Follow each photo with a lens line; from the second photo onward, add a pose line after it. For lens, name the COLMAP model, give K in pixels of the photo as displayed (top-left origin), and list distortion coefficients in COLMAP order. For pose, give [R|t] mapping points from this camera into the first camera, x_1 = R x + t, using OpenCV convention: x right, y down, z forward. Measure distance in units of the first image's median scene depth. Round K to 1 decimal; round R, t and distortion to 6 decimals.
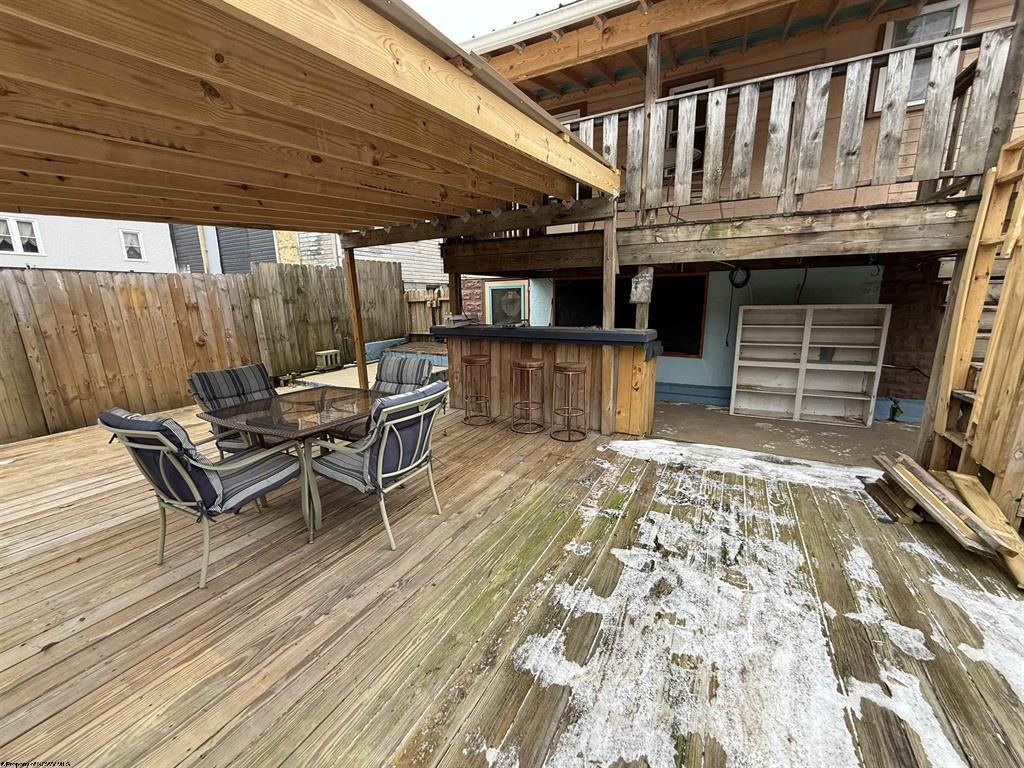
lens RADIAL K [[404.7, 0, 512.0], [0, 404.7, 384.0], [0, 0, 1]] dist [-0.001556, 0.000000]
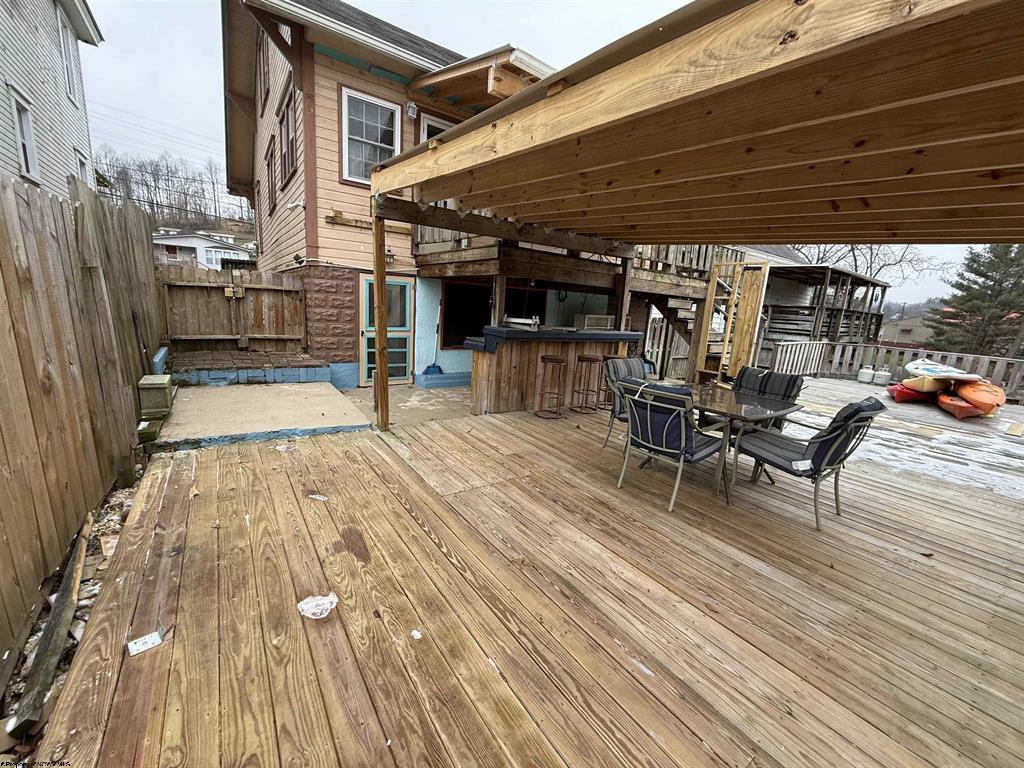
lens RADIAL K [[404.7, 0, 512.0], [0, 404.7, 384.0], [0, 0, 1]] dist [-0.001556, 0.000000]
pose [[0.444500, -0.128594, 0.886501, -1.182637], [0.118508, 0.989385, 0.084097, -0.105988], [-0.887905, 0.067677, 0.455021, 0.631471]]
